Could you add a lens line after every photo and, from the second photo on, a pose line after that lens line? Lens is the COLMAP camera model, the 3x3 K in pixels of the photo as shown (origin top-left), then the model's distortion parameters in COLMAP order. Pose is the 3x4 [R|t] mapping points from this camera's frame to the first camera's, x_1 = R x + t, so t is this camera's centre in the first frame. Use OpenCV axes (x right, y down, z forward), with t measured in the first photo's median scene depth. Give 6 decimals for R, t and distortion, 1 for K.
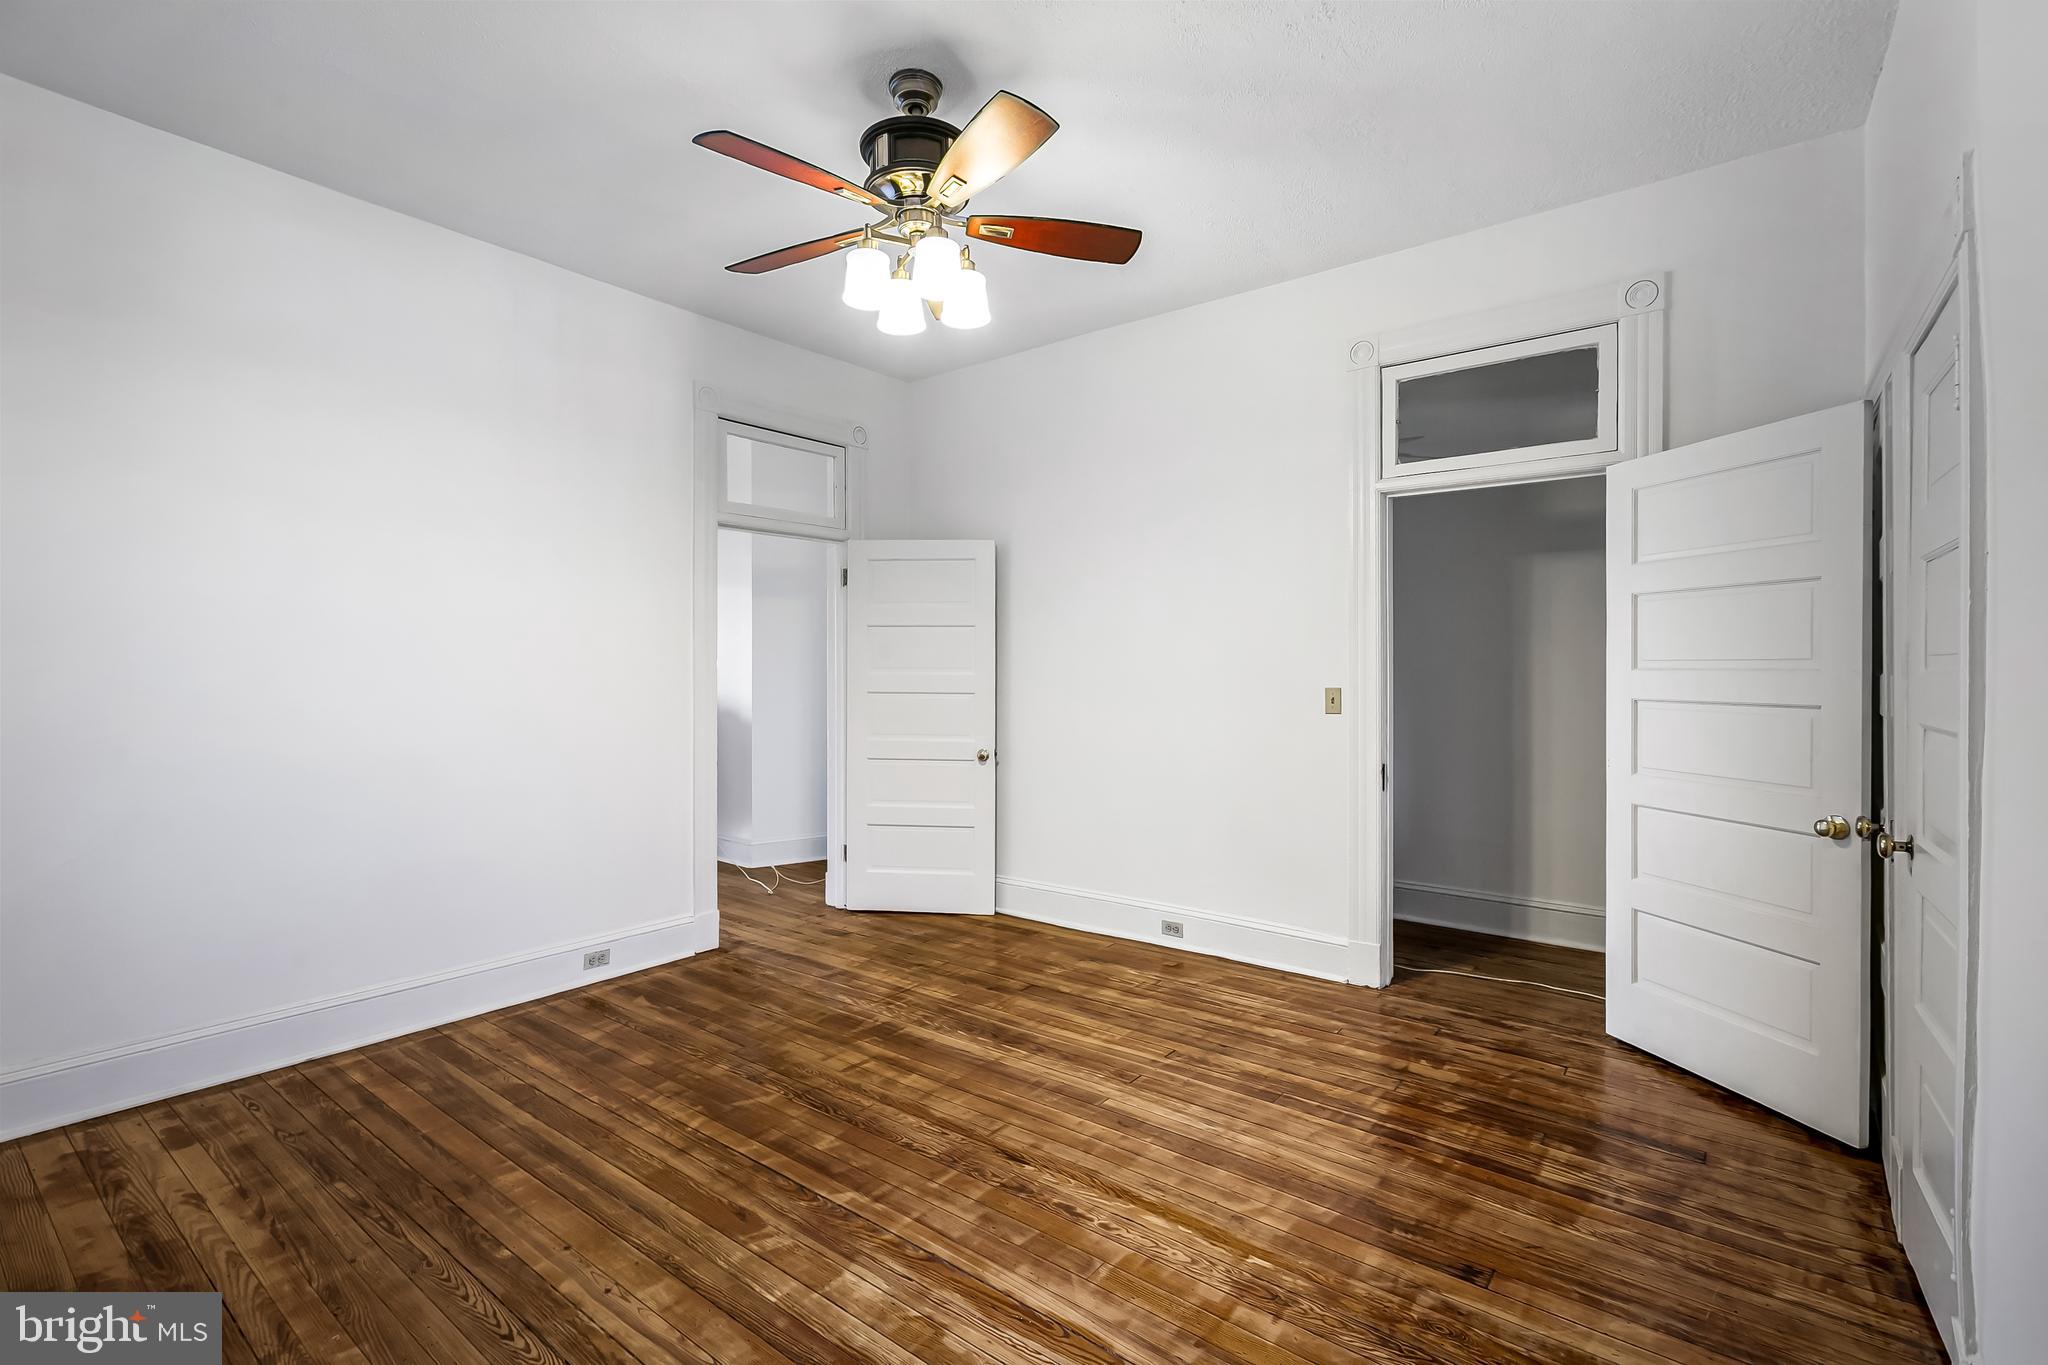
lens RADIAL K [[961.5, 0, 1017.7], [0, 961.5, 686.0], [0, 0, 1]] dist [-0.000296, 0.000335]
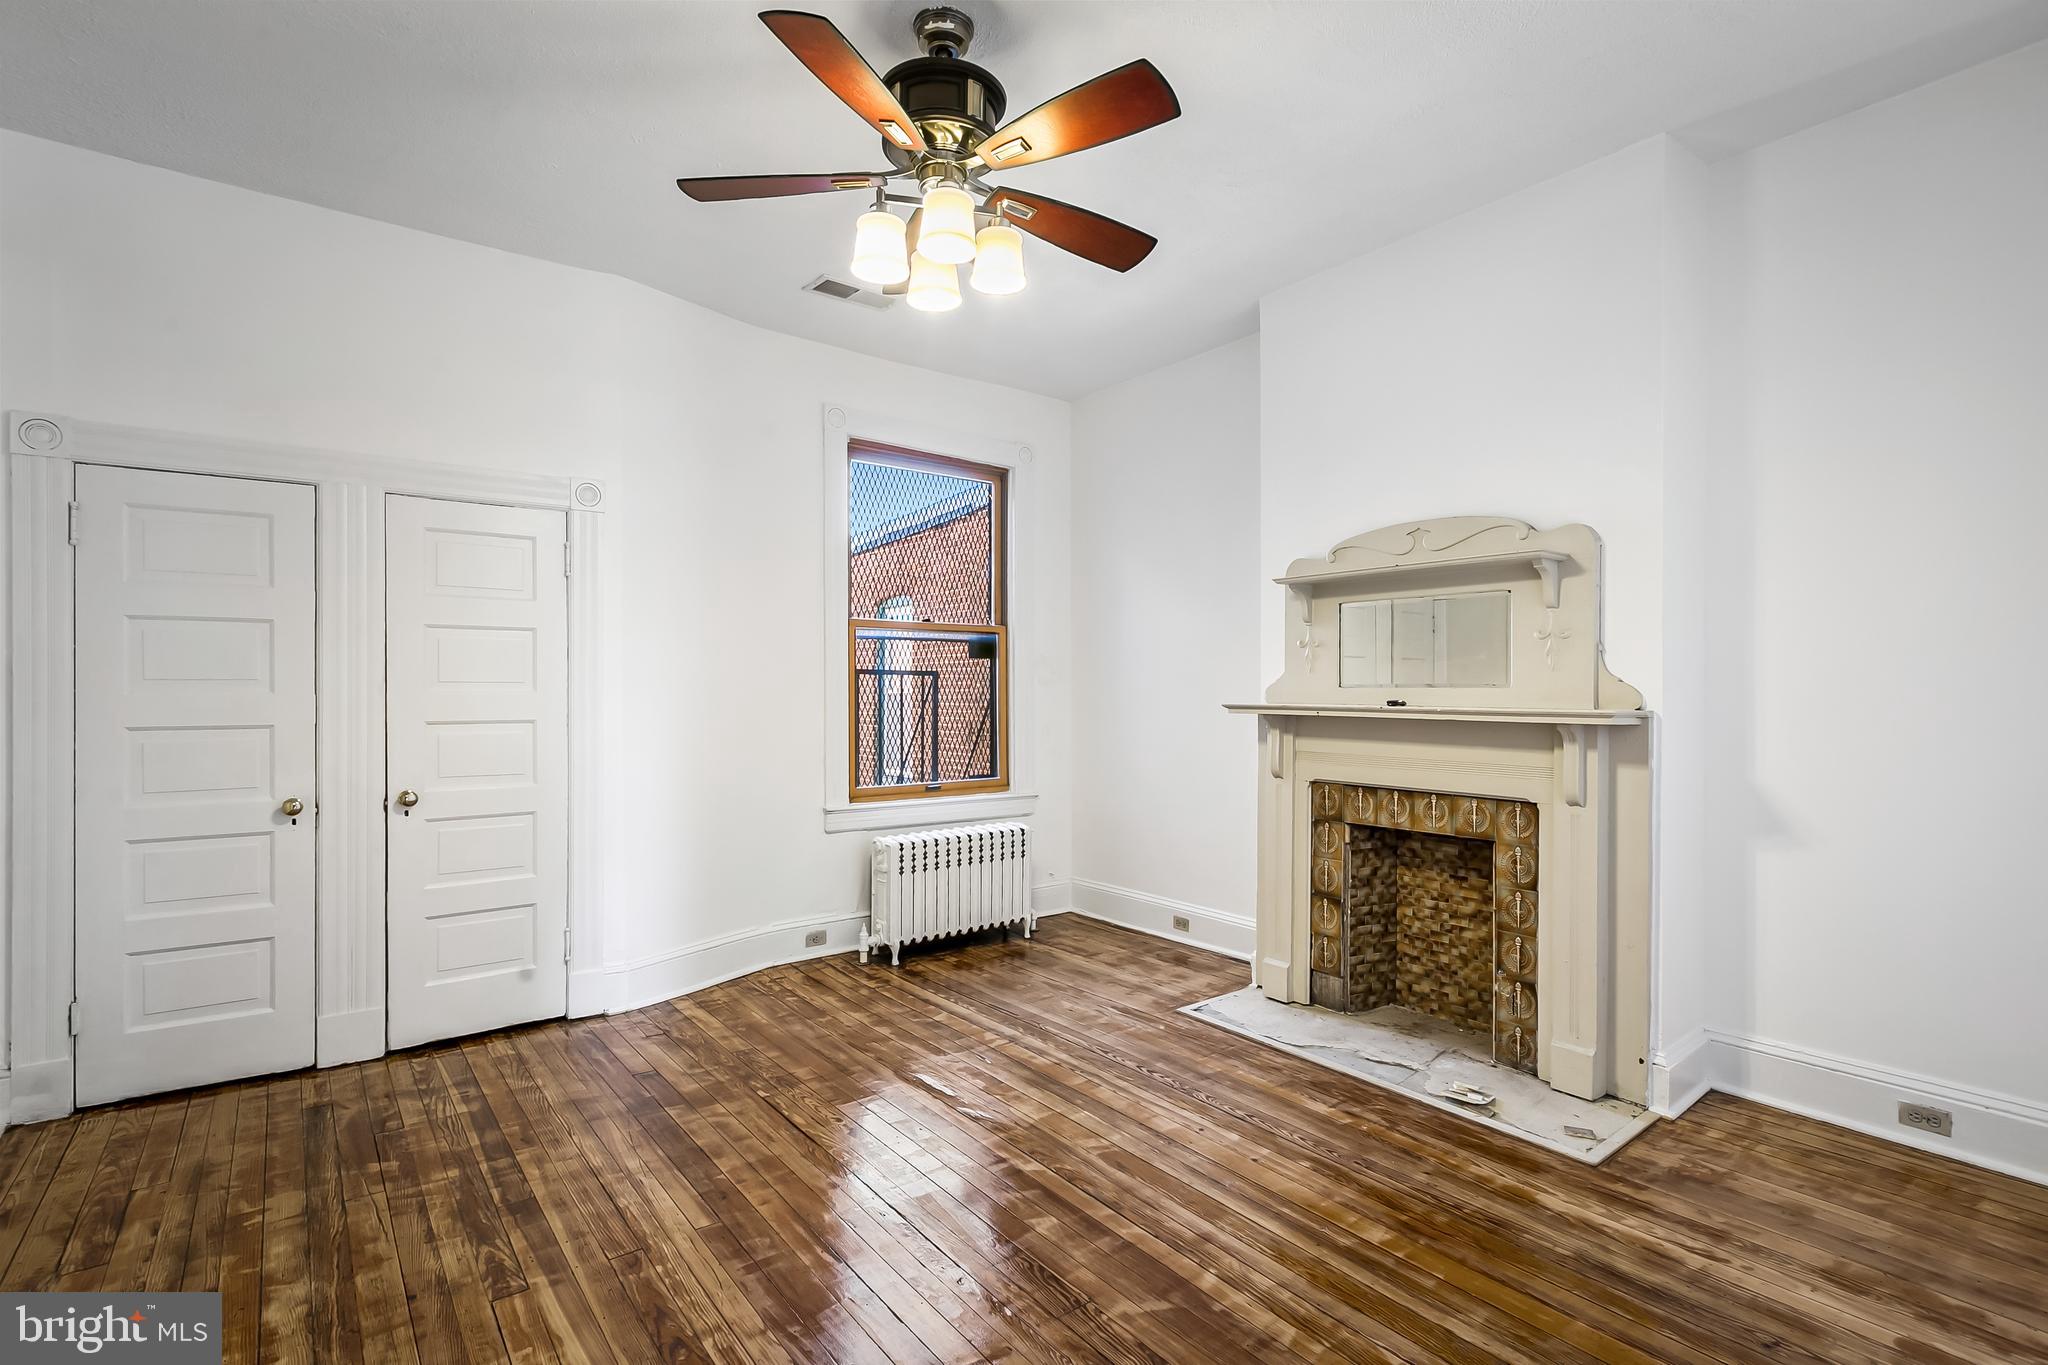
lens RADIAL K [[961.5, 0, 1017.7], [0, 961.5, 686.0], [0, 0, 1]] dist [-0.000296, 0.000335]
pose [[-0.967991, 0.002287, 0.250973, -0.421349], [0.005386, 0.999918, 0.011660, -0.033770], [-0.250926, 0.012639, -0.967924, 1.965373]]
